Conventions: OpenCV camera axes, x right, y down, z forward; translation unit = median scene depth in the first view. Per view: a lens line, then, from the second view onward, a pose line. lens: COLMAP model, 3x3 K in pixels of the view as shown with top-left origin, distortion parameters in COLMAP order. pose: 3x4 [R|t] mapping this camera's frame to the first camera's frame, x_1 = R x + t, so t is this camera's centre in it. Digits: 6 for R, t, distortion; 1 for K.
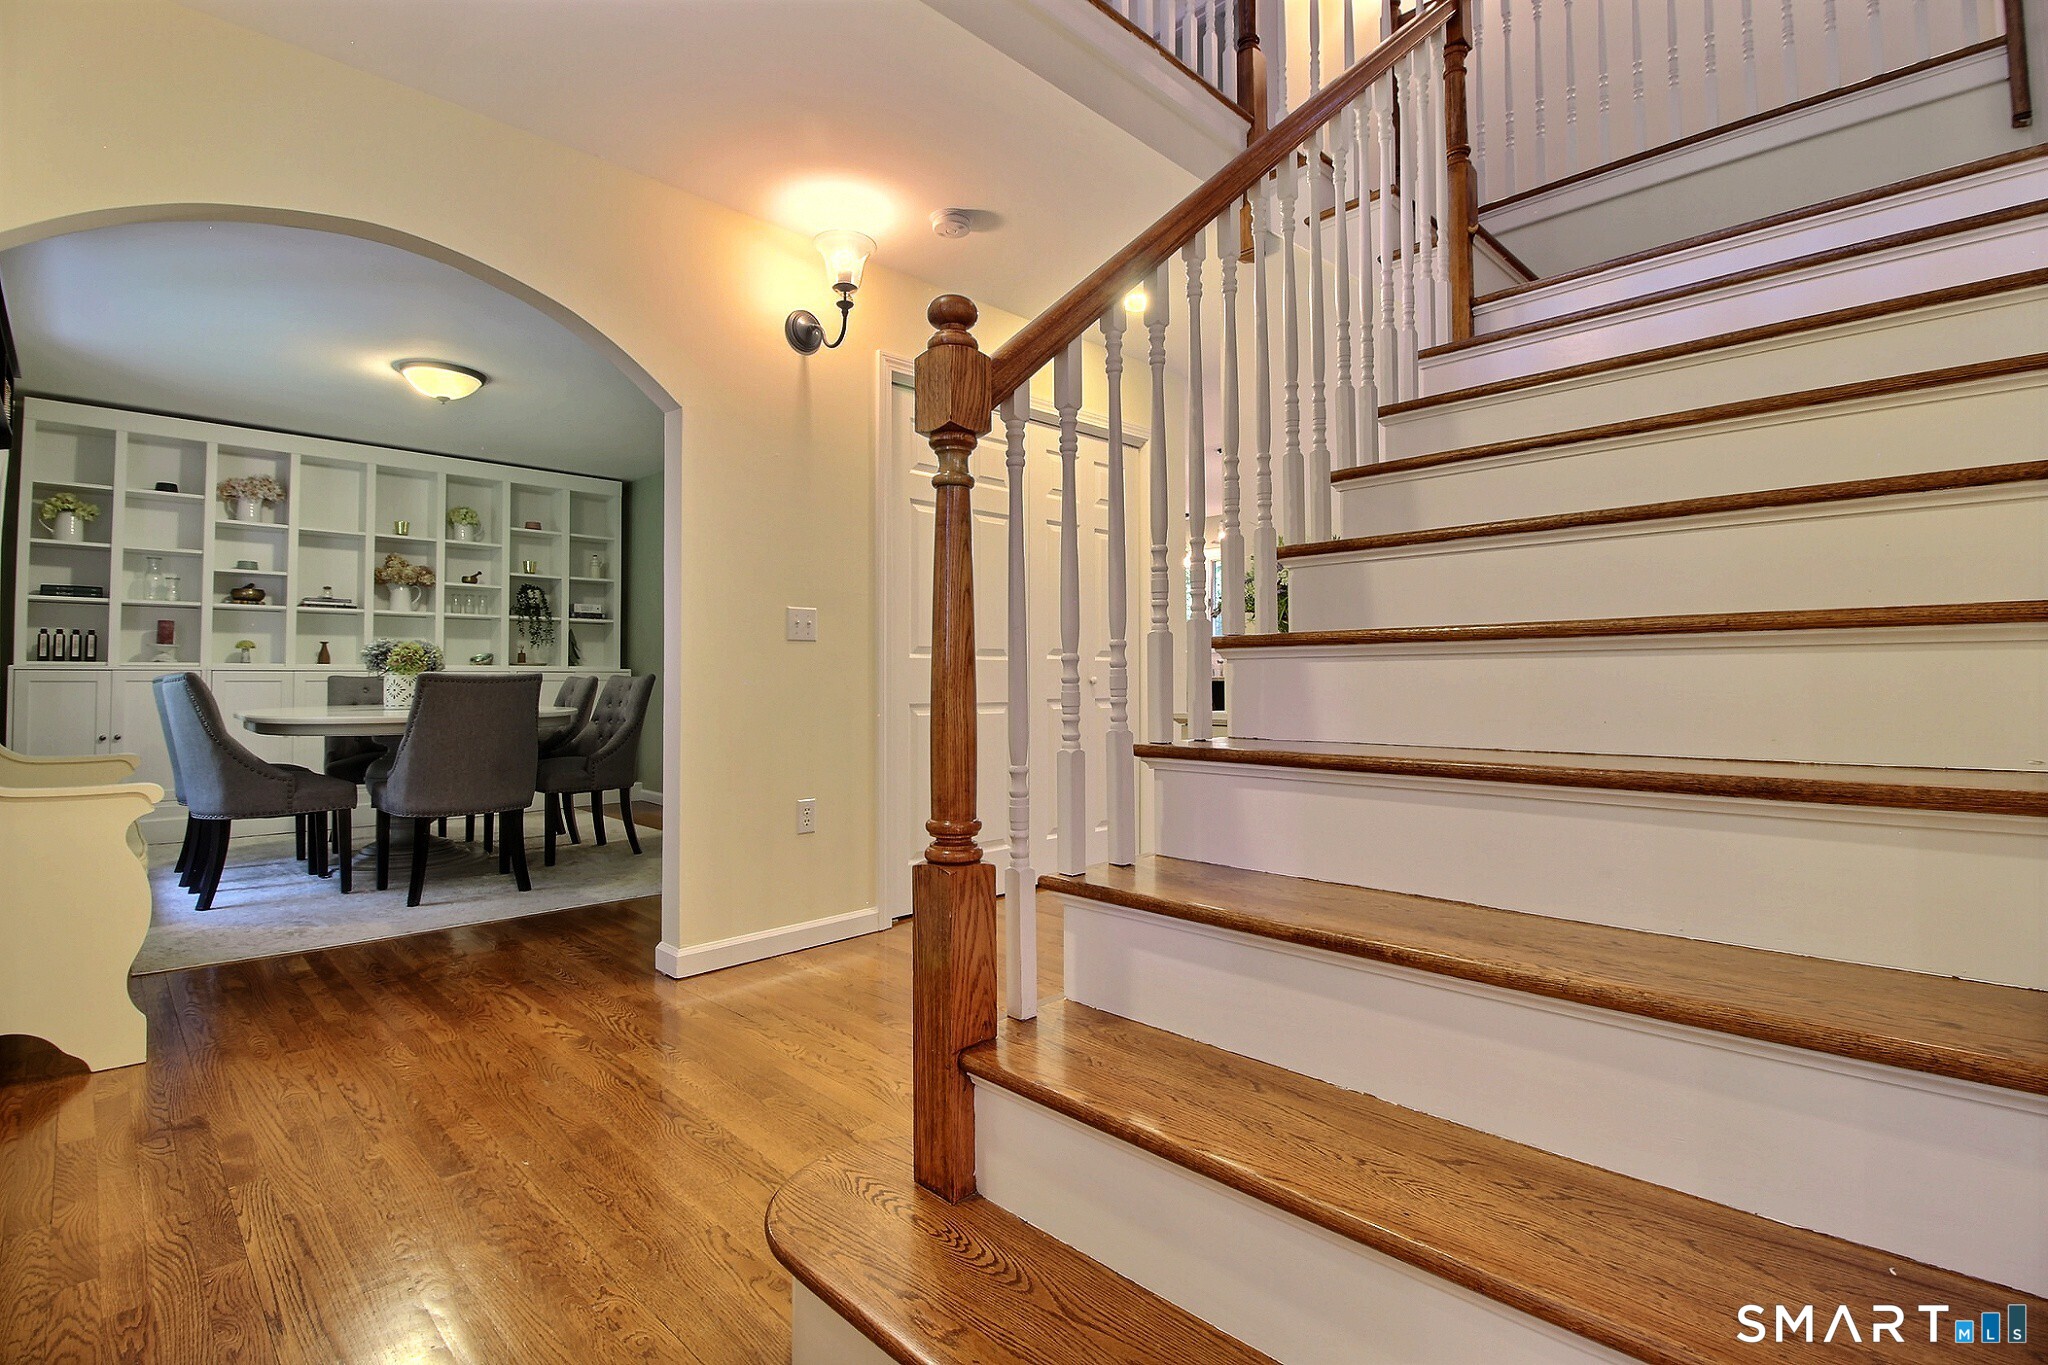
lens RADIAL K [[944.7, 0, 1024.3], [0, 944.7, 666.4], [0, 0, 1]] dist [-0.018463, -0.006197]
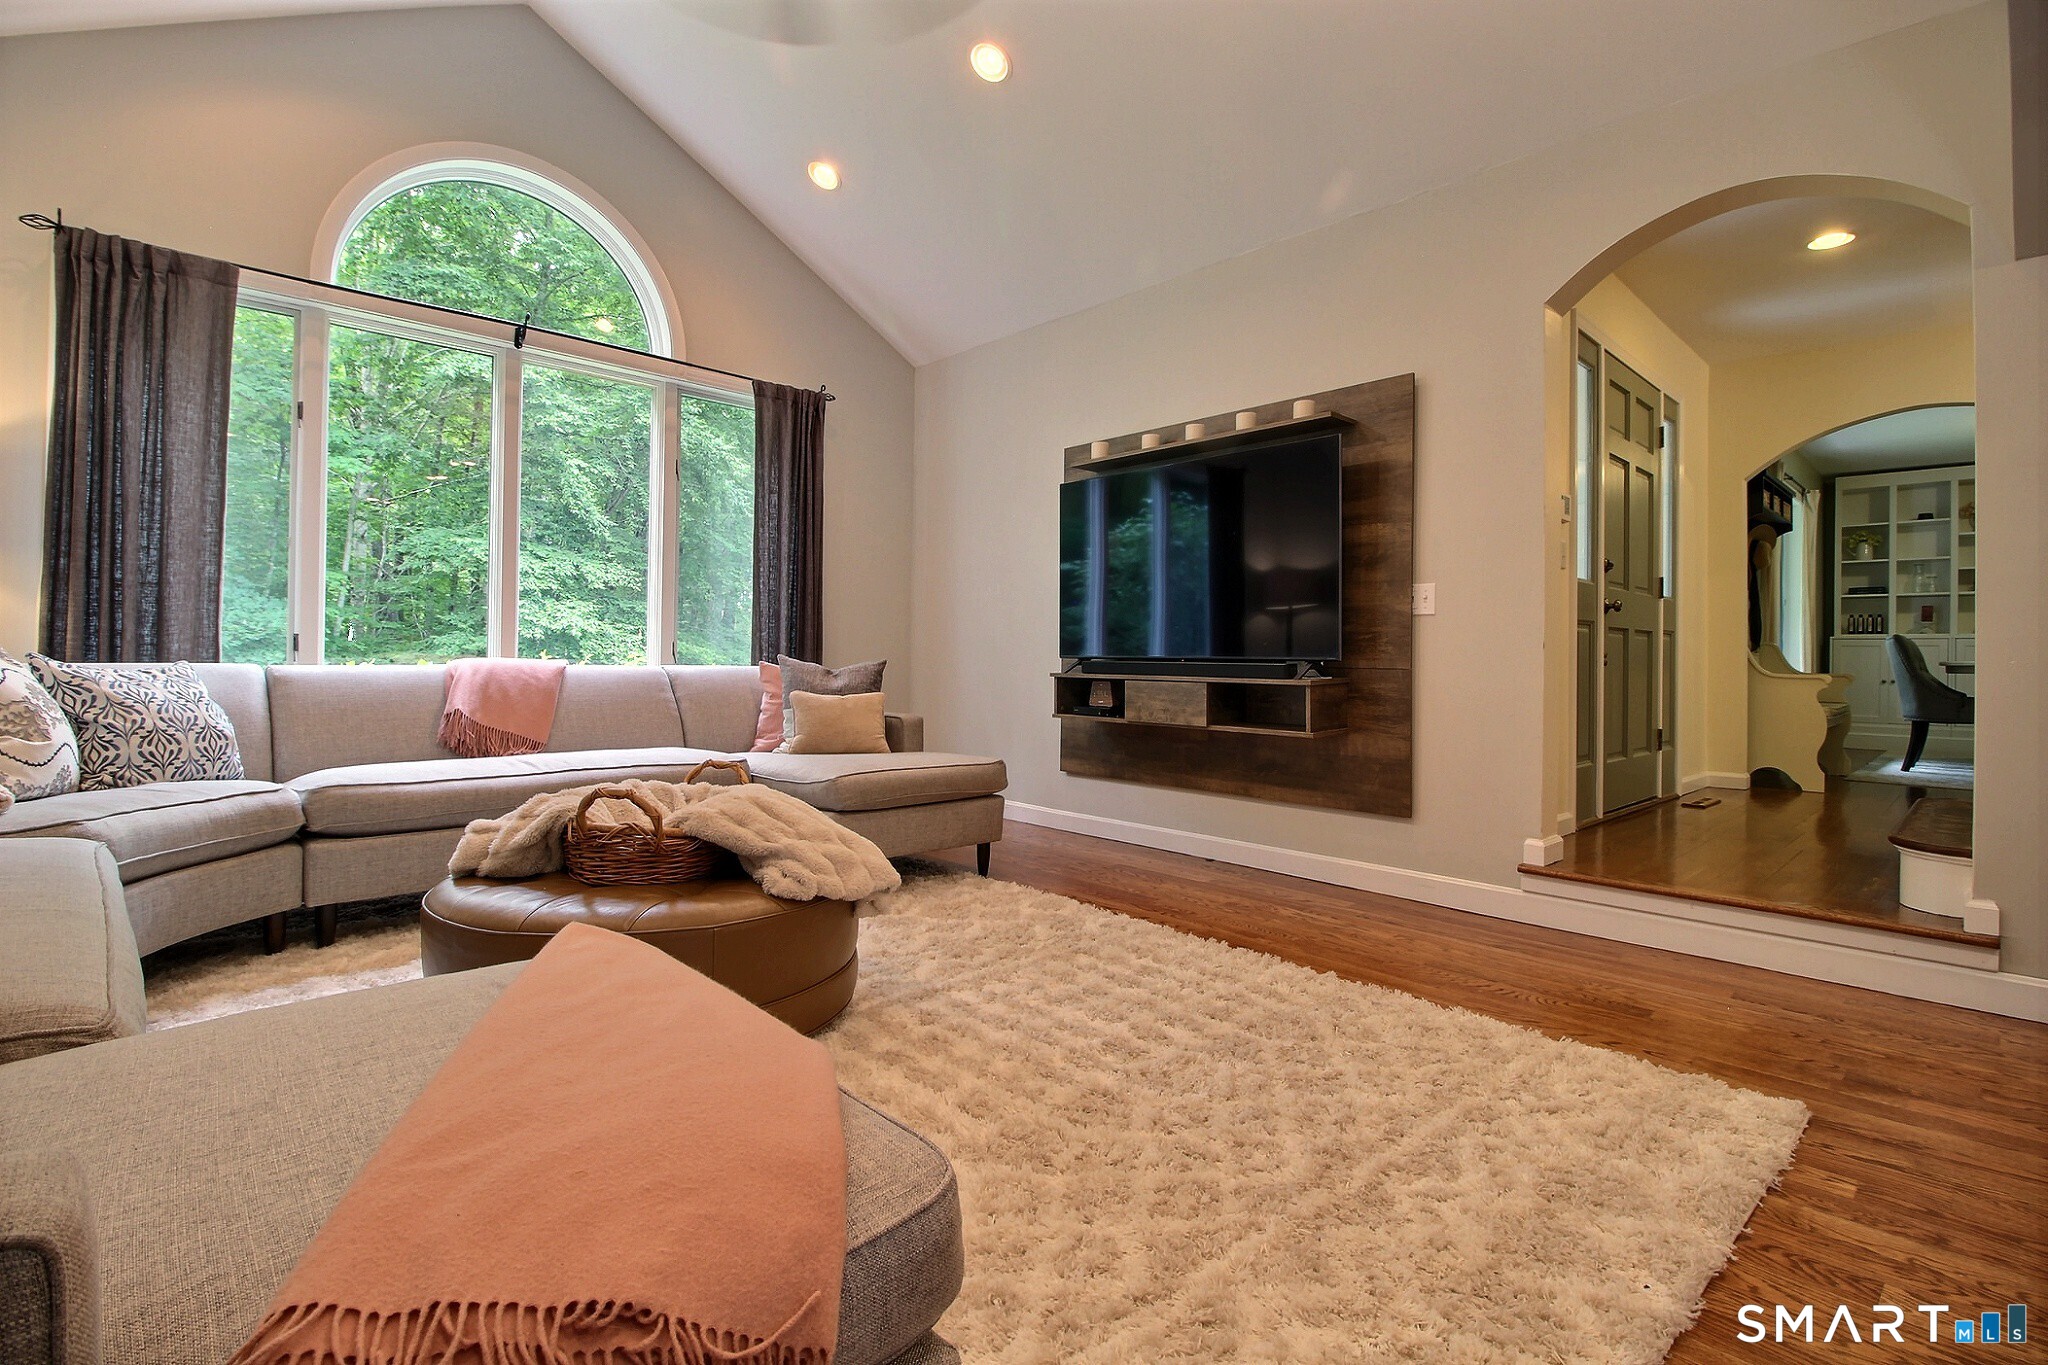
lens RADIAL K [[944.7, 0, 1040.2], [0, 944.7, 654.1], [0, 0, 1]] dist [-0.018463, -0.006197]
pose [[-0.033926, -0.007870, -0.999393, 0.572474], [0.005028, 0.999955, -0.008045, 0.031609], [0.999412, -0.005298, -0.033885, -0.355606]]
